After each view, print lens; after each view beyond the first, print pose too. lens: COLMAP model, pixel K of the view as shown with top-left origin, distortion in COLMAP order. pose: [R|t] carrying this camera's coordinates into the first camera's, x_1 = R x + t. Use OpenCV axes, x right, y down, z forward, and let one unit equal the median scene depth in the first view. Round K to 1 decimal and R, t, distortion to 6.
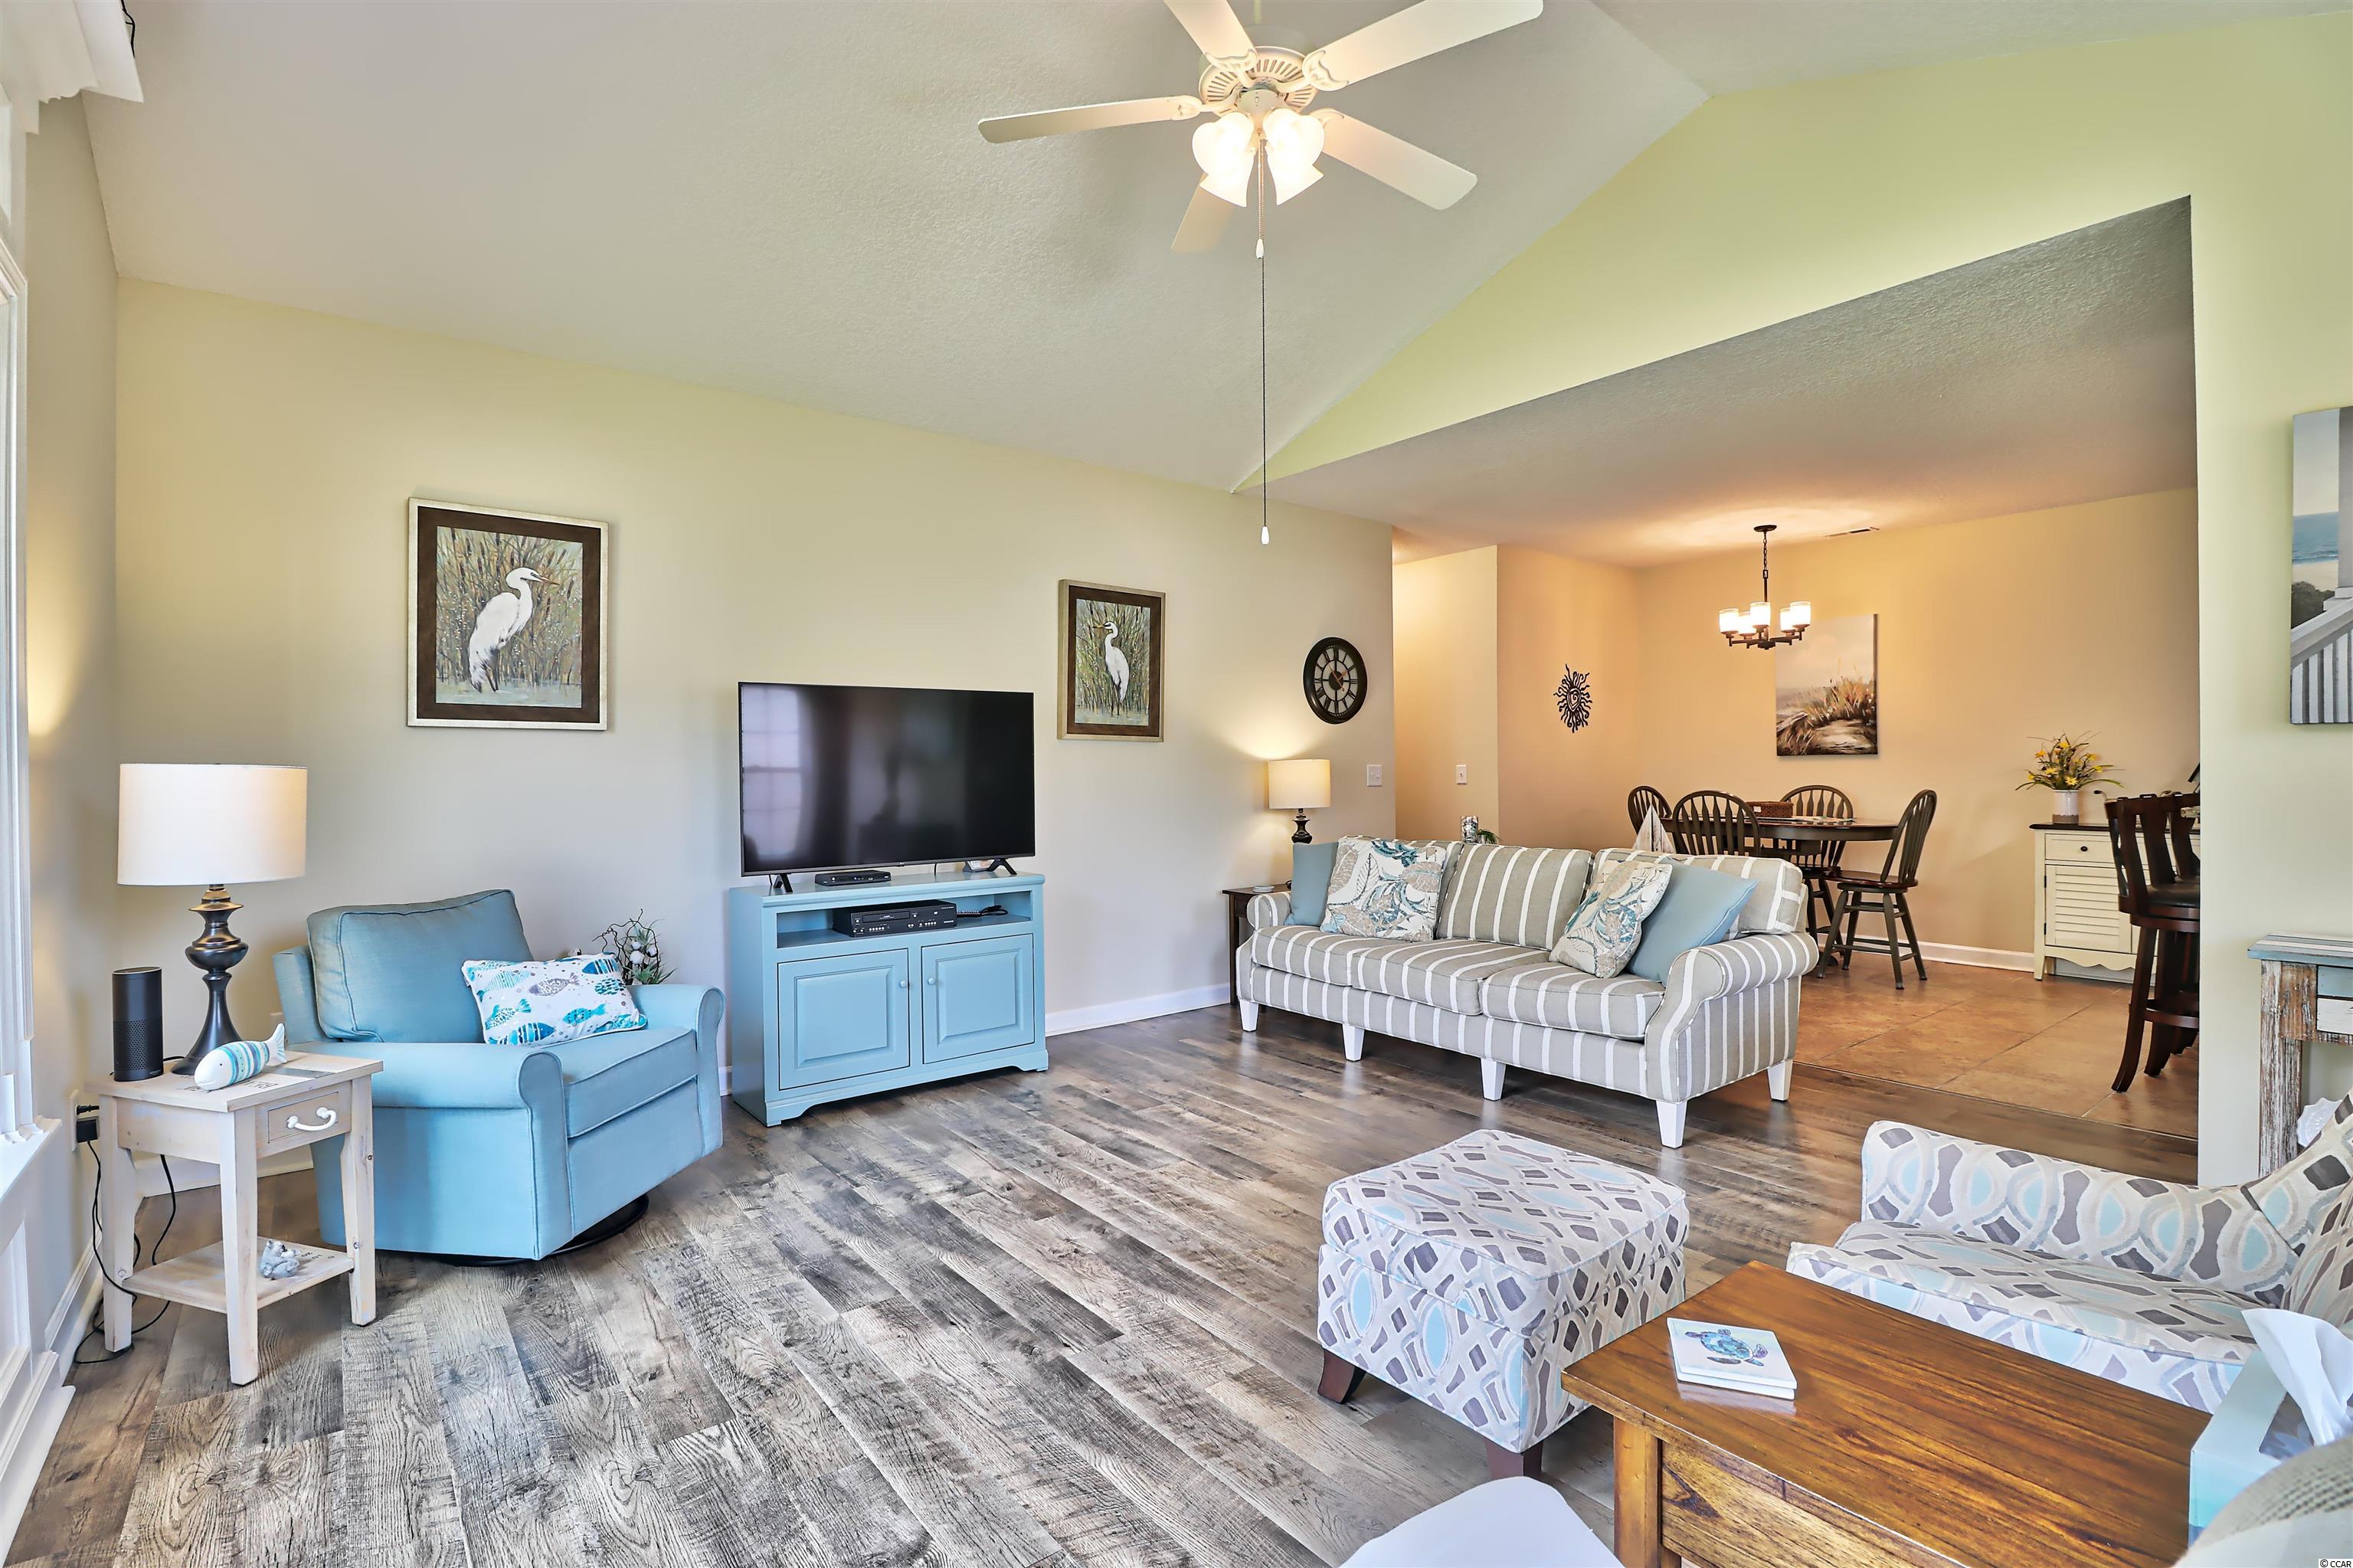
lens RADIAL K [[1087.0, 0, 1157.9], [0, 1087.0, 774.7], [0, 0, 1]] dist [0.000008, -0.013551]
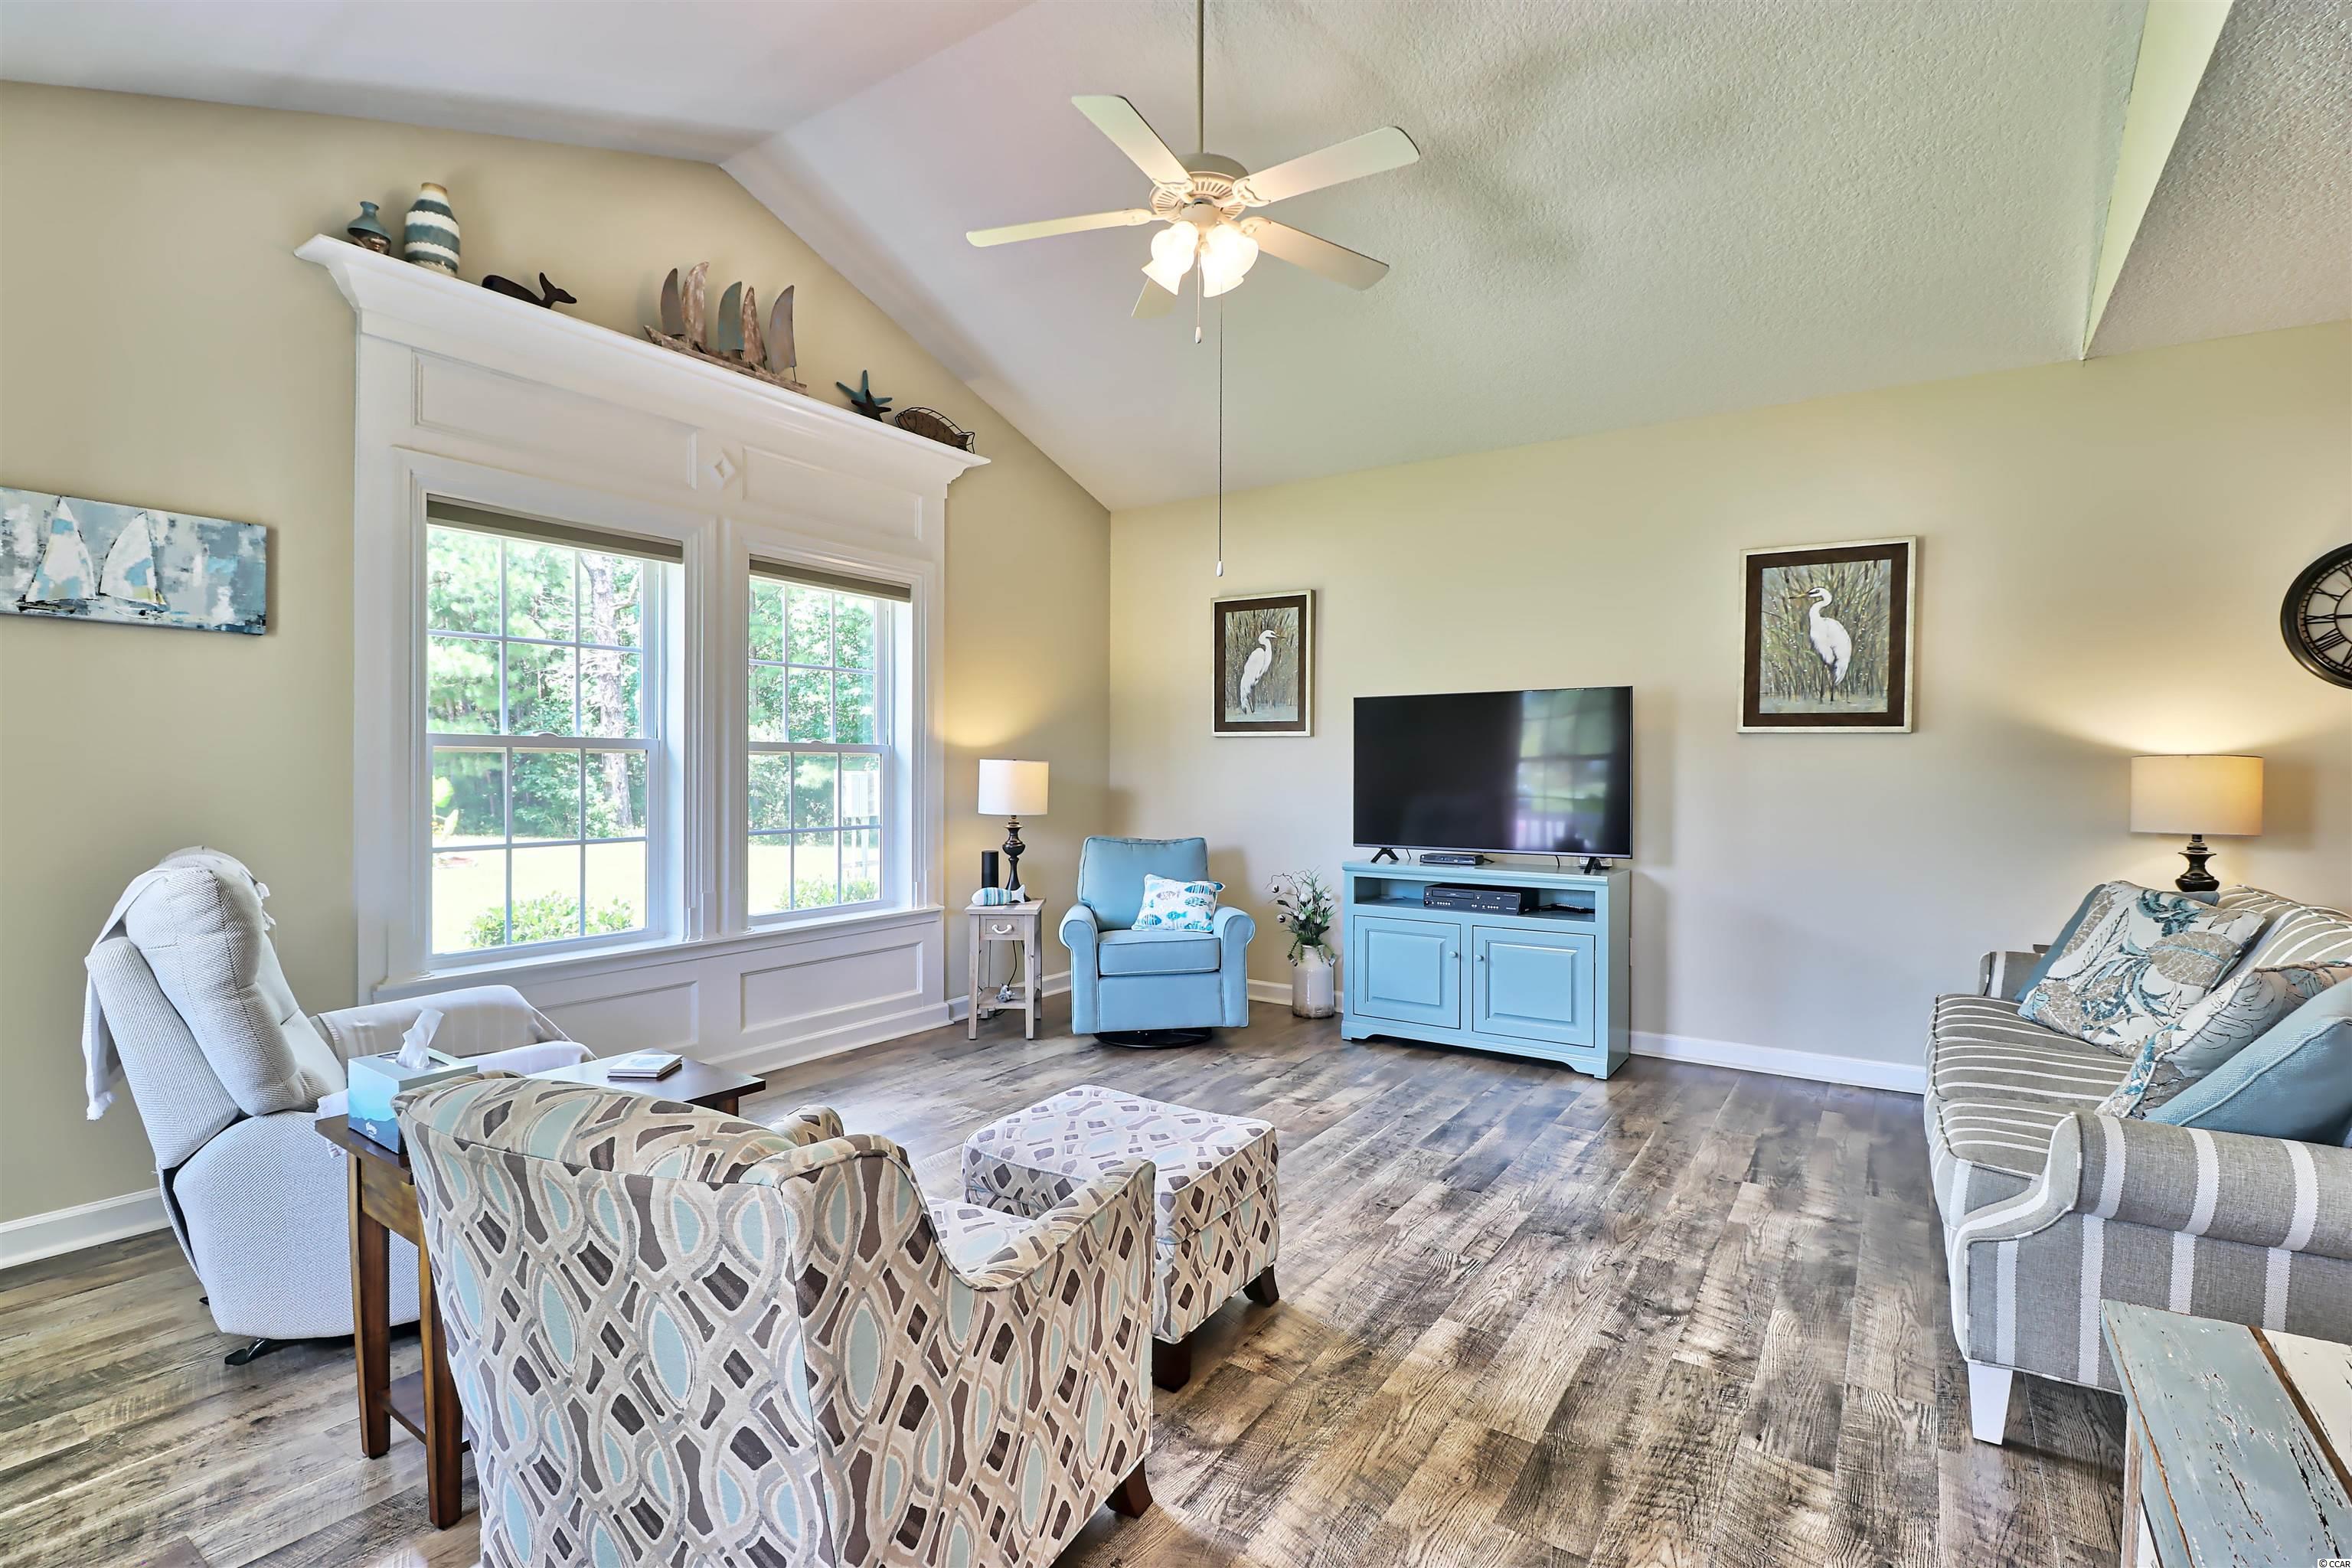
lens RADIAL K [[1086.5, 0, 1157.4], [0, 1086.5, 774.7], [0, 0, 1]] dist [0.000008, -0.013551]
pose [[0.312093, 0.015842, -0.949919, 0.595717], [-0.010743, 0.999856, 0.013145, -0.005451], [0.949991, 0.006102, 0.312218, 0.281536]]
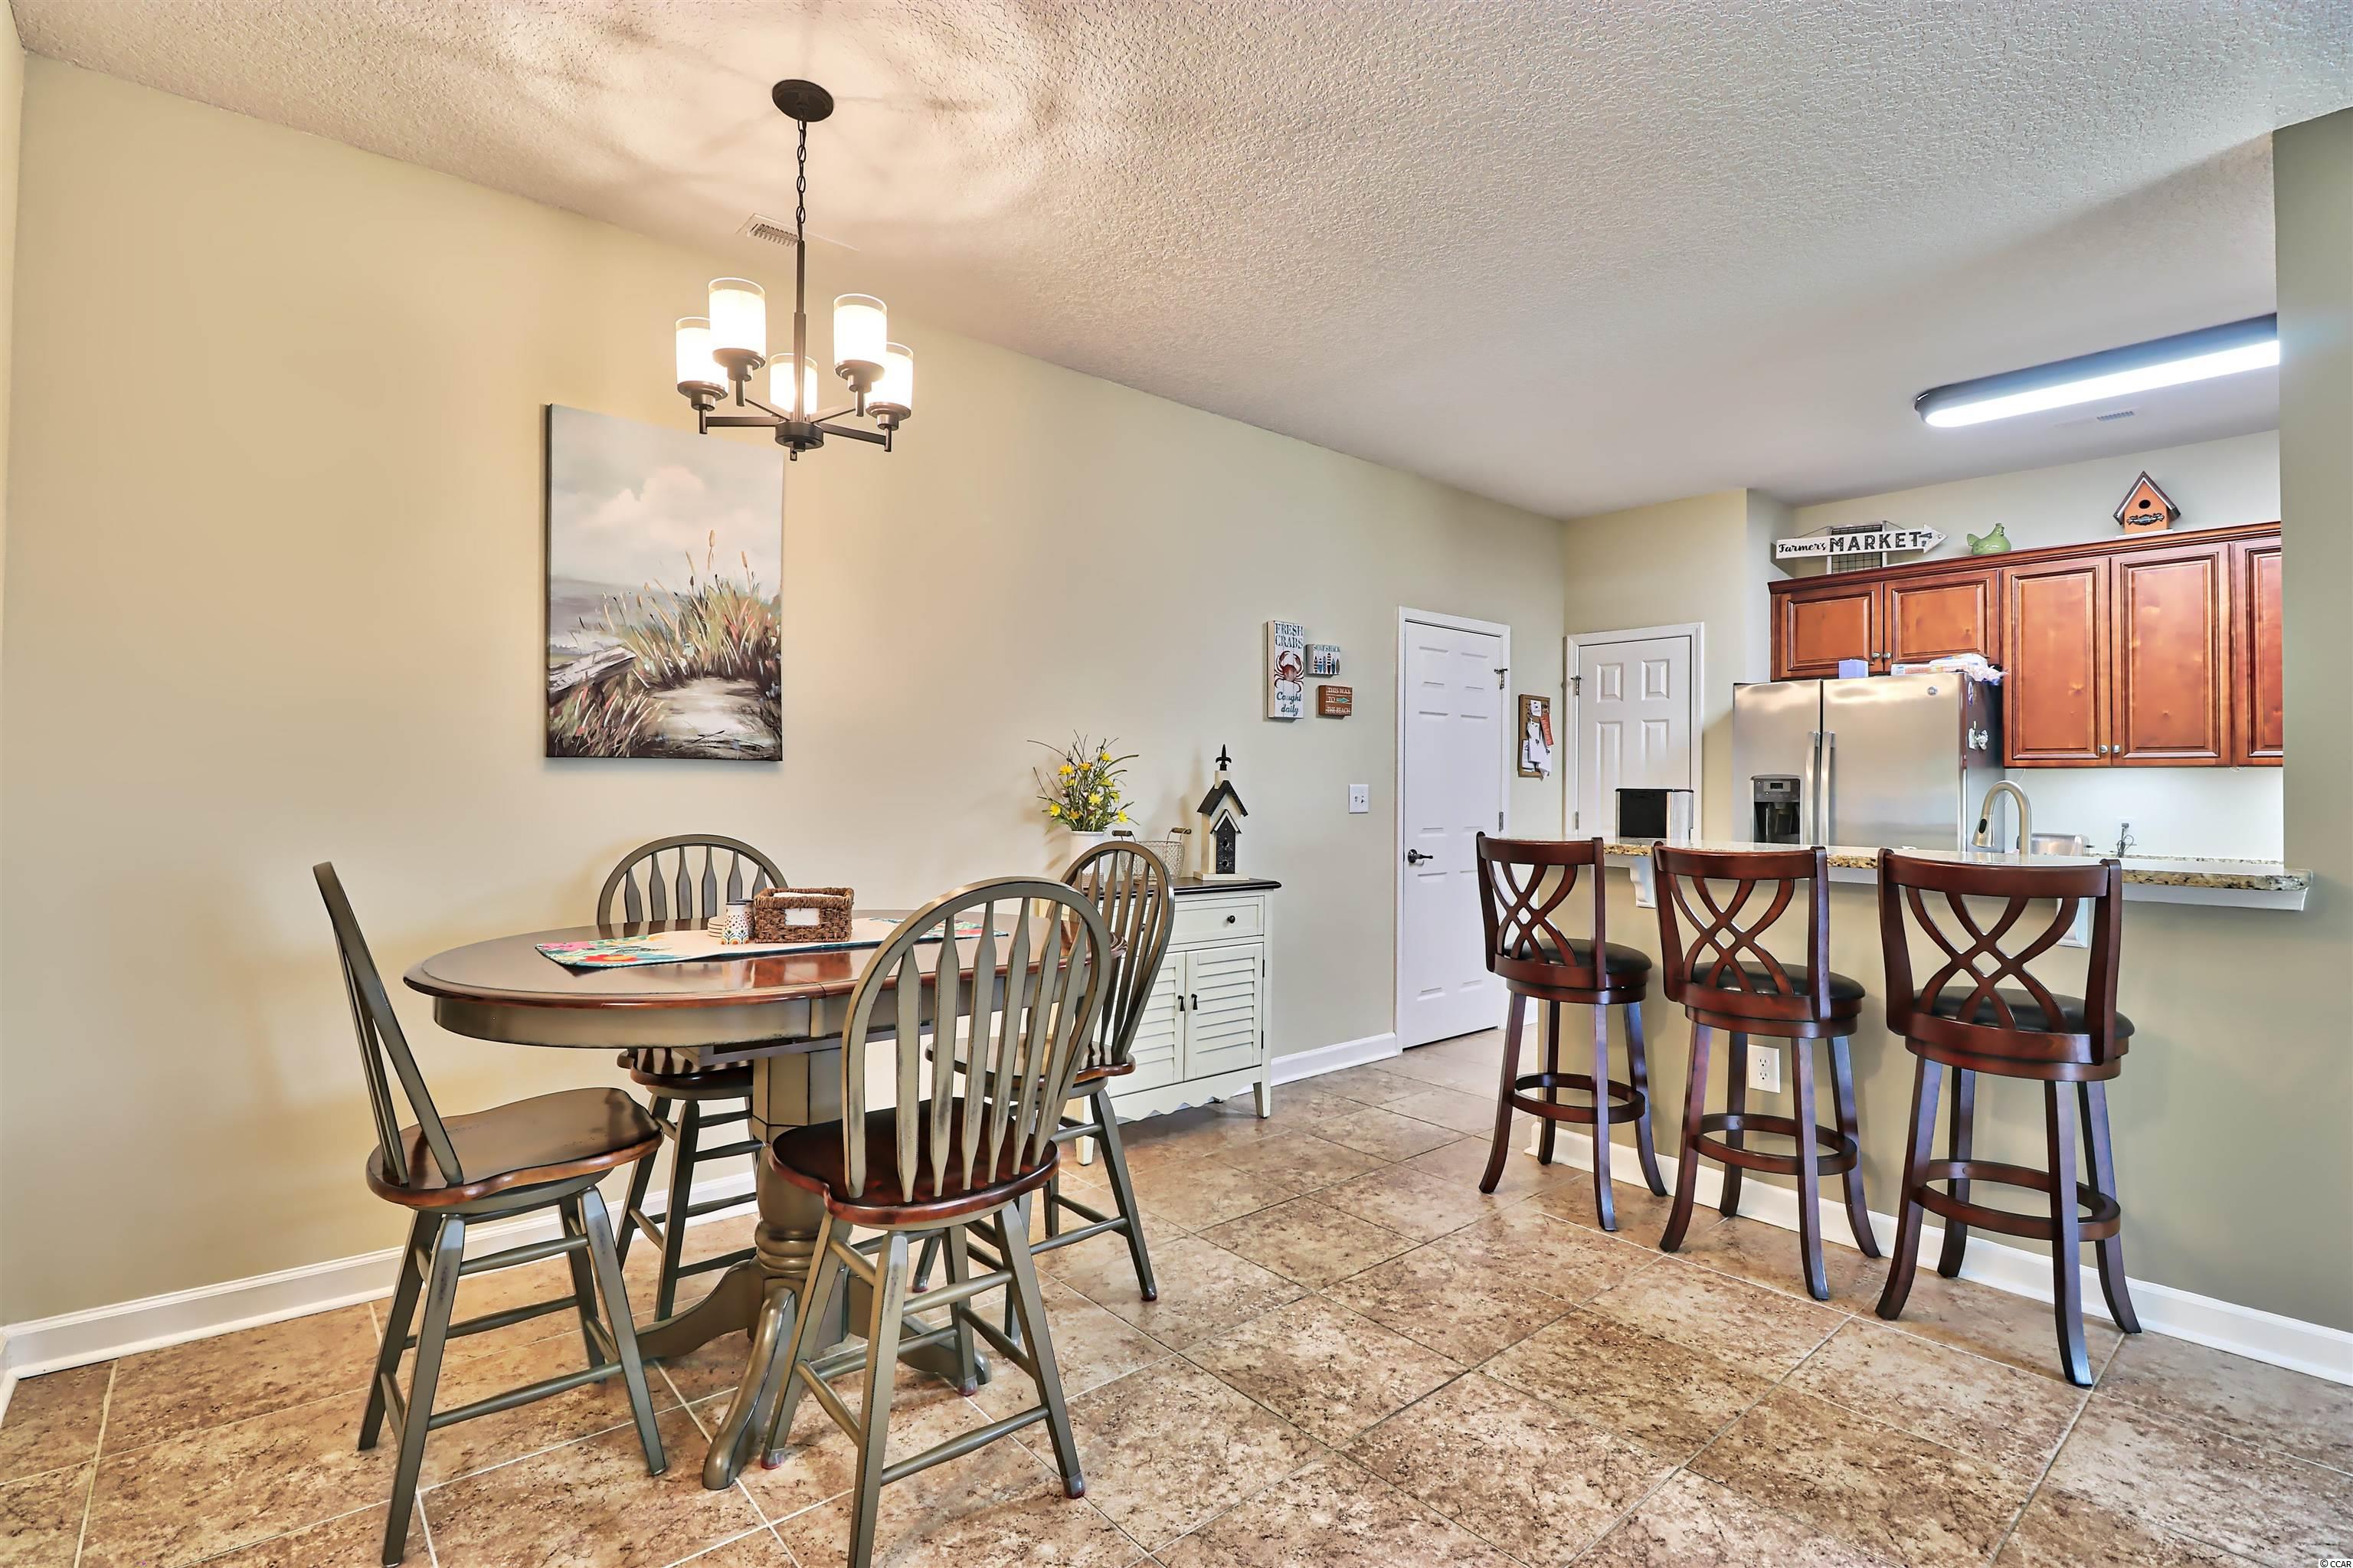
lens RADIAL K [[1087.0, 0, 1157.9], [0, 1087.0, 774.7], [0, 0, 1]] dist [0.000008, -0.013551]
pose [[-0.043445, 0.014959, 0.998944, 0.281441], [-0.005725, 0.999868, -0.015222, -0.010124], [-0.999039, -0.006380, -0.043354, 1.183959]]
